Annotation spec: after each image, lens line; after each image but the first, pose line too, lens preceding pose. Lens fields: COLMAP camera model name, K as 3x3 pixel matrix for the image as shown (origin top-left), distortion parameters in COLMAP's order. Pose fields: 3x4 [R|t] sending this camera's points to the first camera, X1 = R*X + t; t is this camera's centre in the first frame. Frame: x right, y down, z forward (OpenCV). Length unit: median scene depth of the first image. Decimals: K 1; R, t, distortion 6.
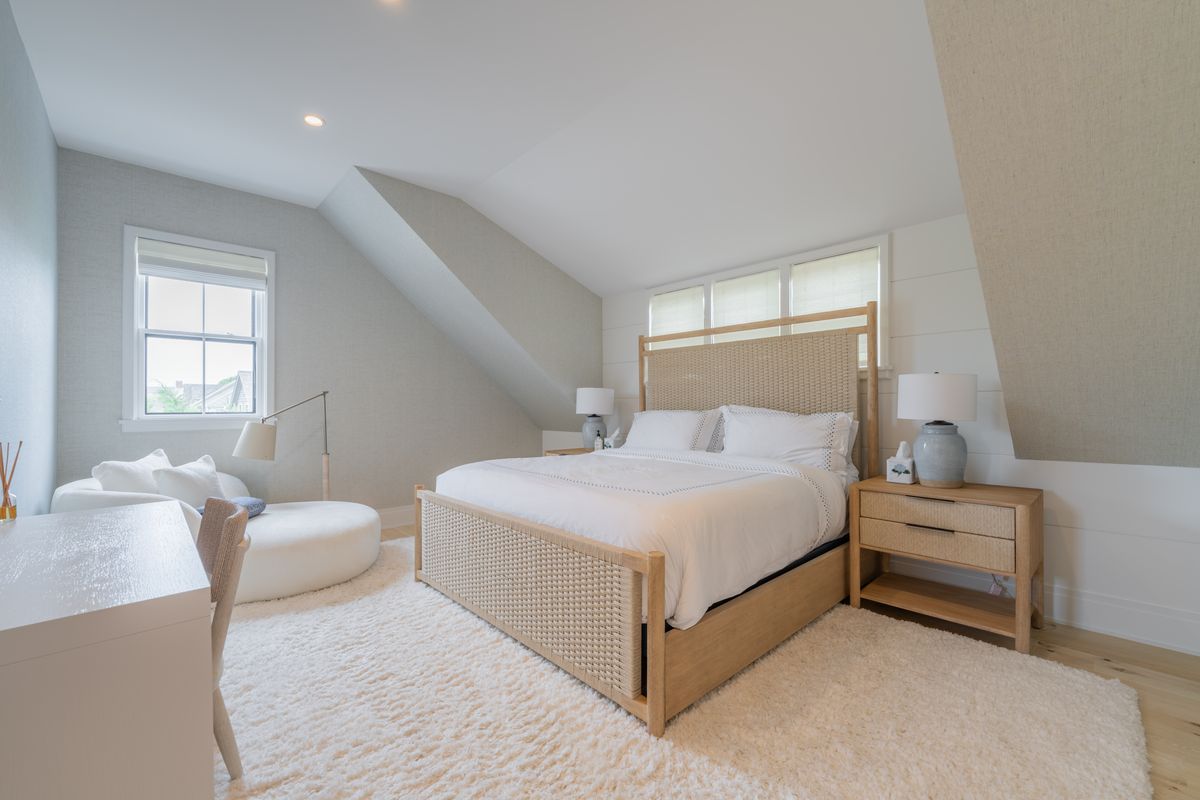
lens RADIAL K [[481.8, 0, 596.7], [0, 481.8, 398.9], [0, 0, 1]] dist [0.001074, 0.000067]
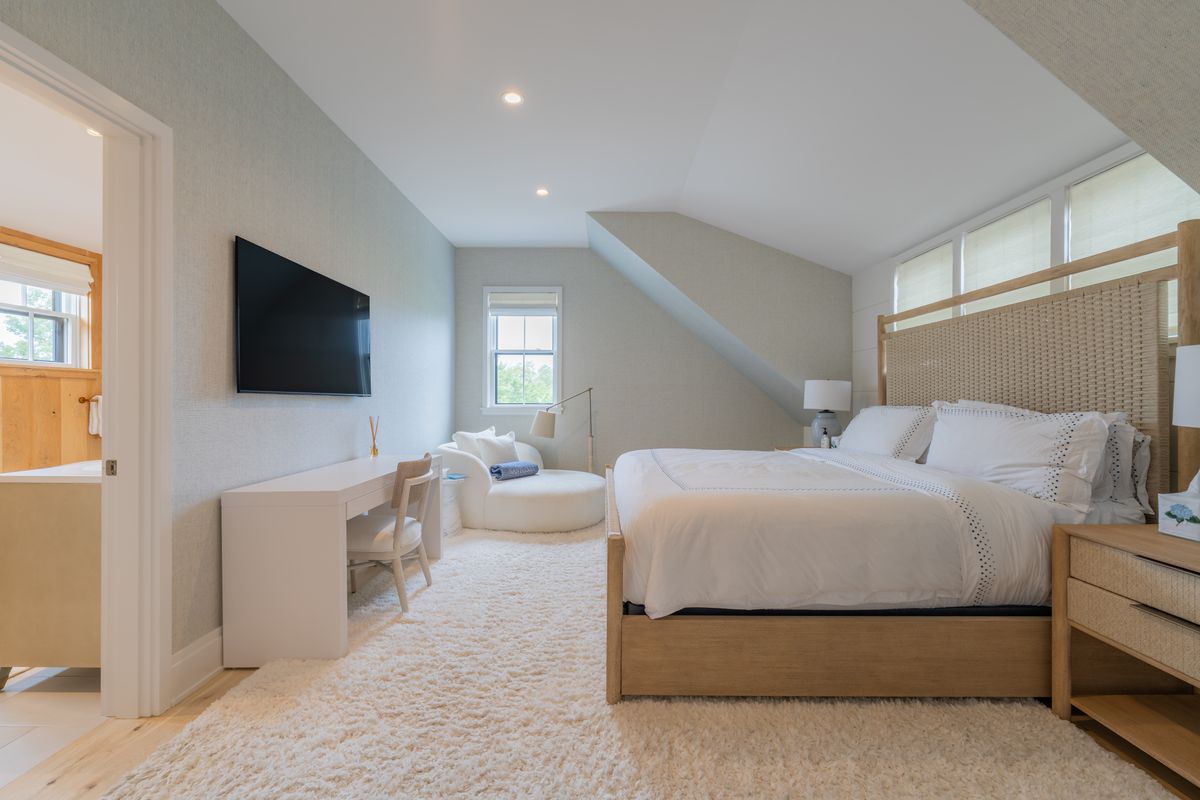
lens RADIAL K [[476.0, 0, 598.1], [0, 476.0, 395.5], [0, 0, 1]] dist [0.001668, 0.000098]
pose [[0.733607, -0.001642, -0.679572, 0.382837], [0.005910, 0.999975, 0.003963, 0.000069], [0.679549, -0.006924, 0.733598, 0.089319]]
